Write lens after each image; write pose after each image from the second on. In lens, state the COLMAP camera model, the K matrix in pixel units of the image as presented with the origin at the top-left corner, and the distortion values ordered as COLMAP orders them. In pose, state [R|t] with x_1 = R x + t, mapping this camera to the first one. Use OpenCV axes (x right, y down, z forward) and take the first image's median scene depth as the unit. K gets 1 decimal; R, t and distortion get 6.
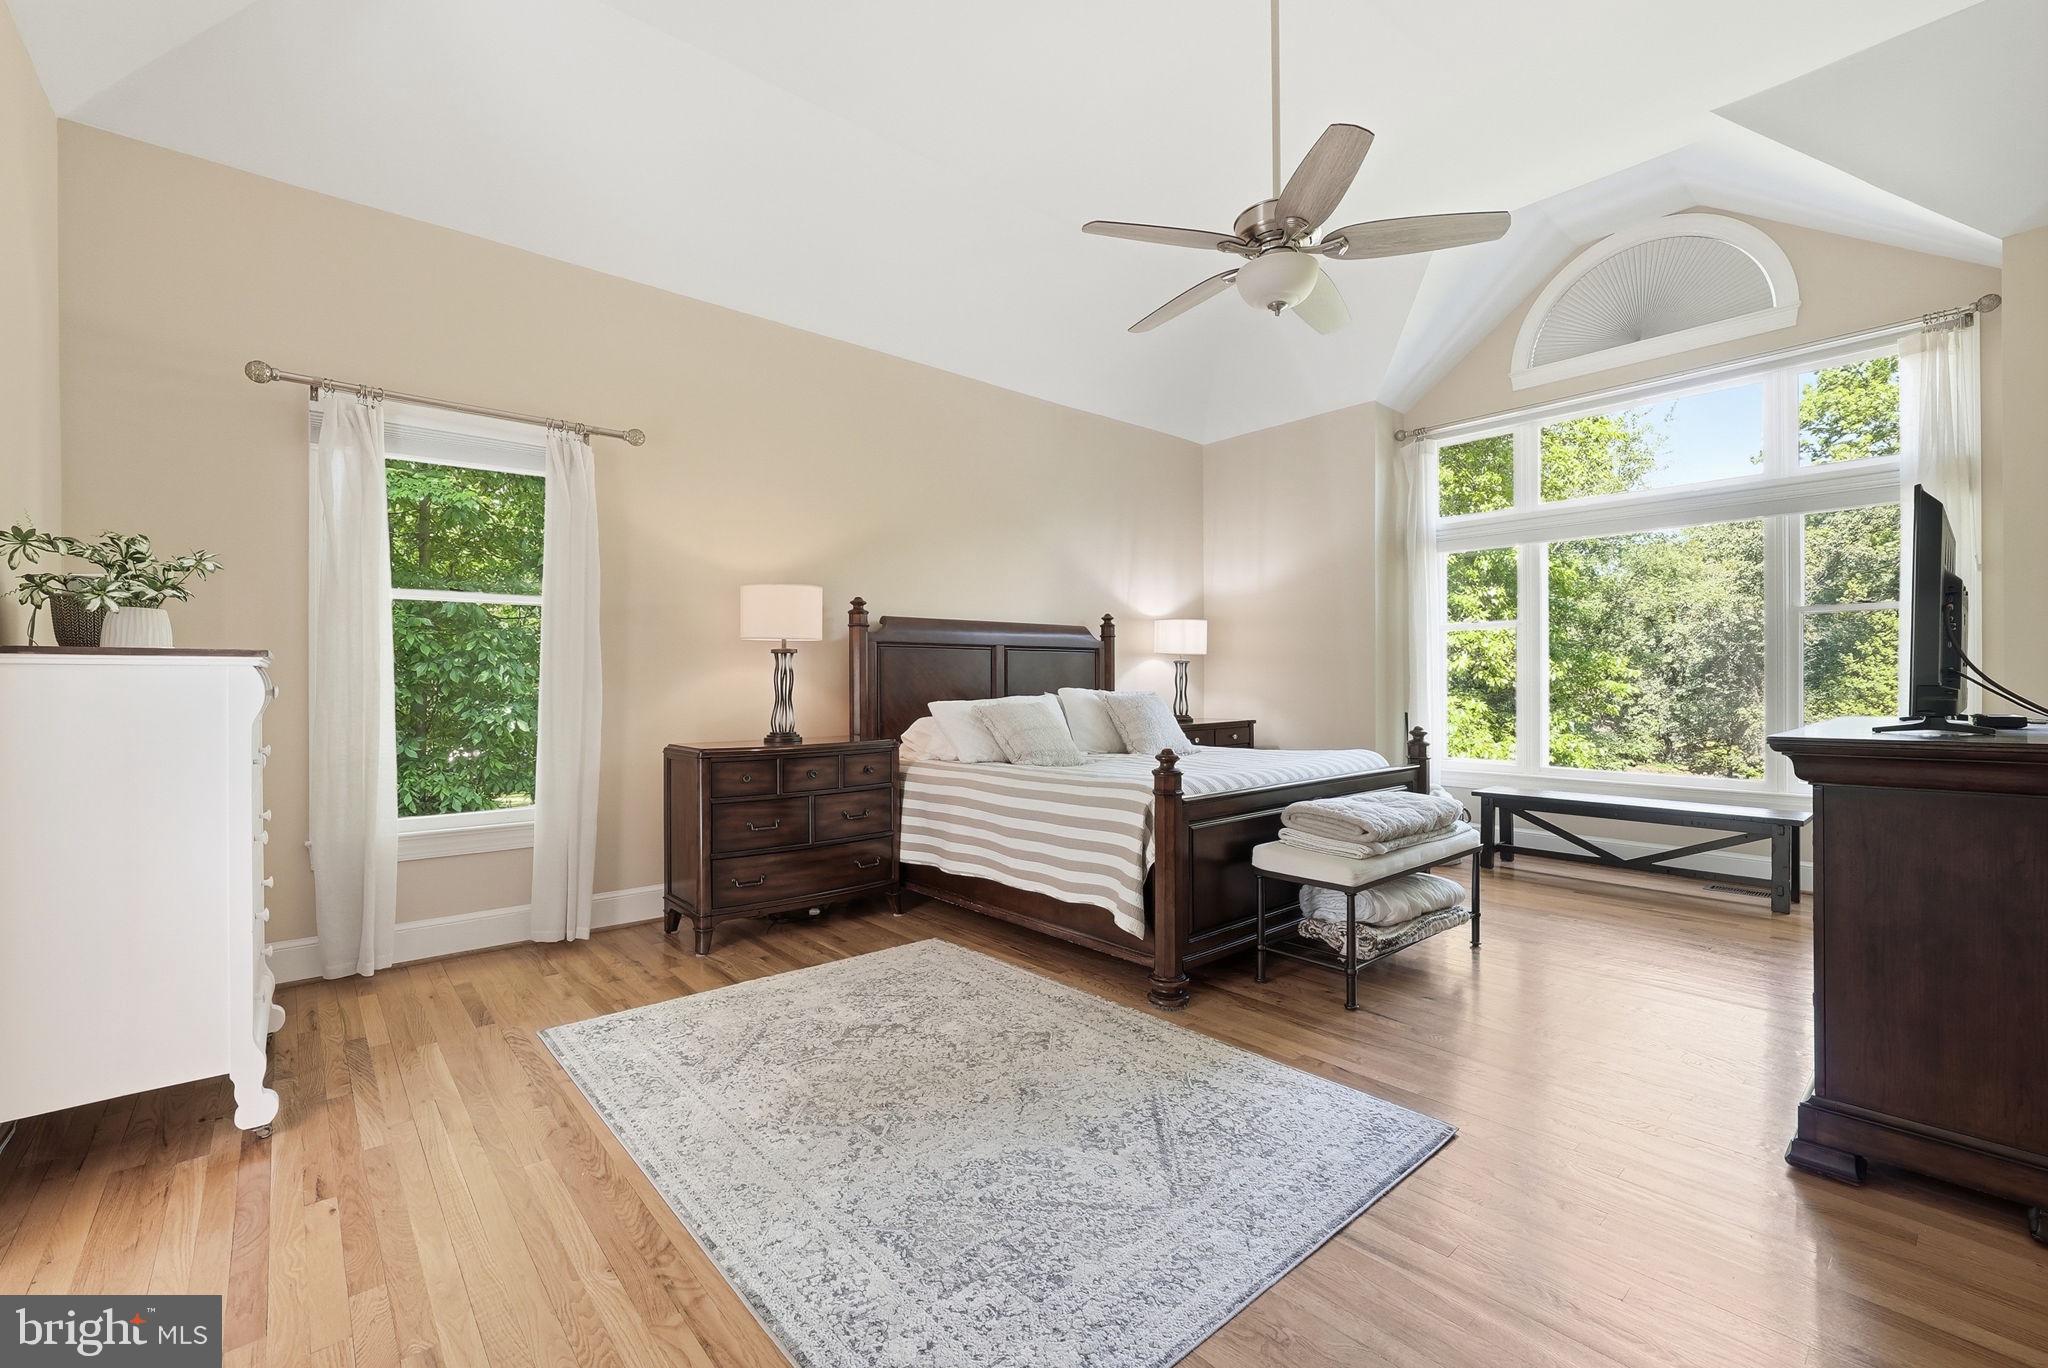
lens RADIAL K [[827.8, 0, 1016.9], [0, 827.8, 685.2], [0, 0, 1]] dist [-0.013842, 0.002767]
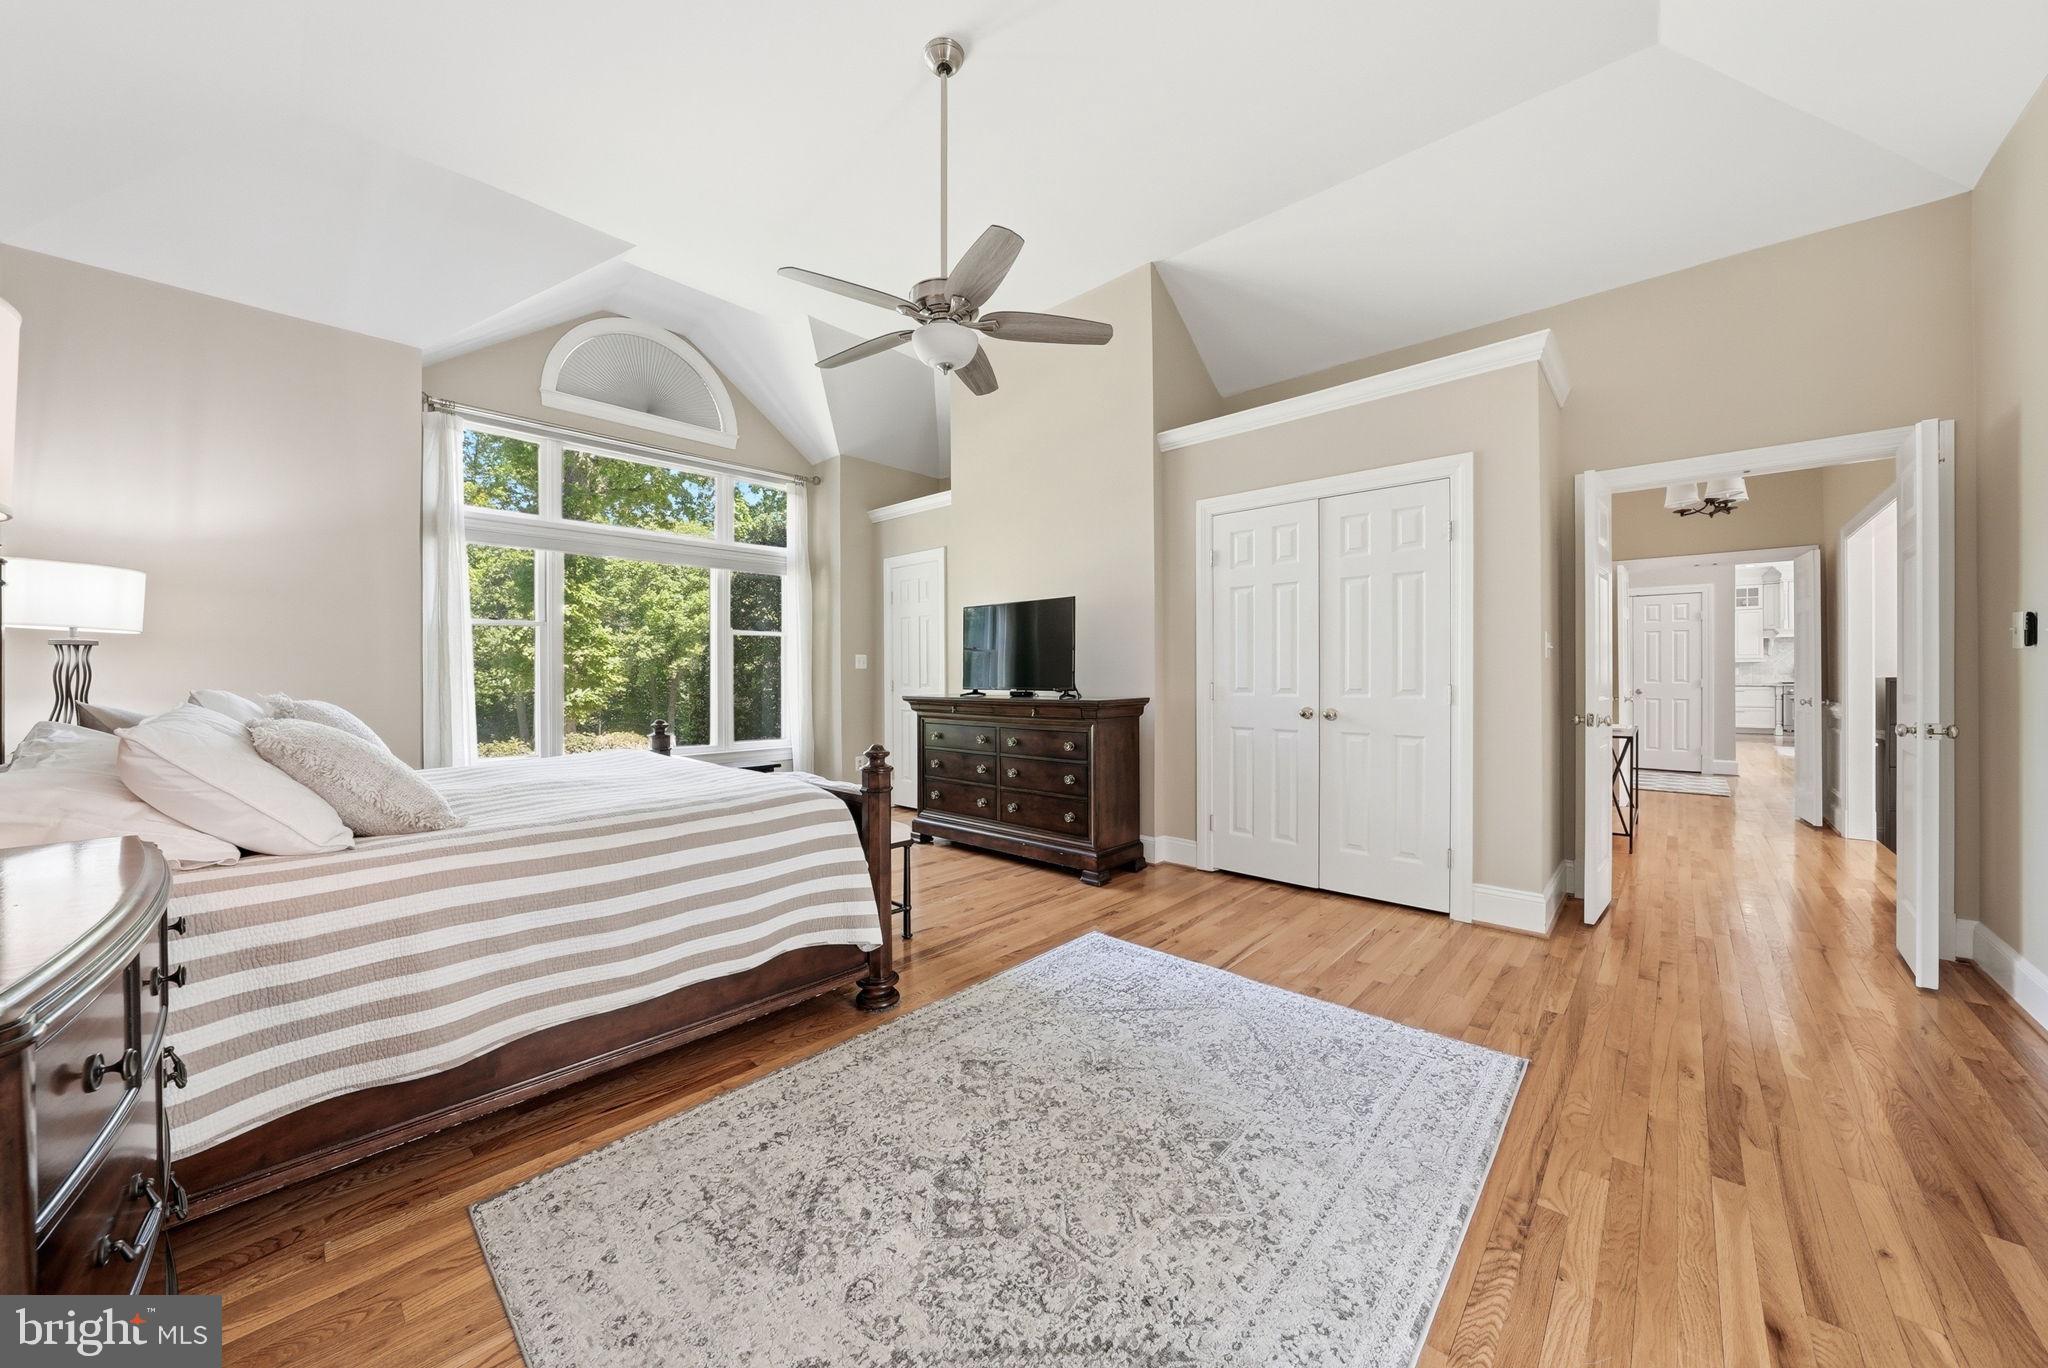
lens RADIAL K [[706.0, 0, 1016.2], [0, 706.0, 680.5], [0, 0, 1]] dist [-0.012146, -0.000120]
pose [[-0.085565, 0.001877, 0.996331, -0.739054], [0.003185, 0.999994, -0.001611, 0.000513], [-0.996327, 0.003035, -0.085571, 1.001159]]
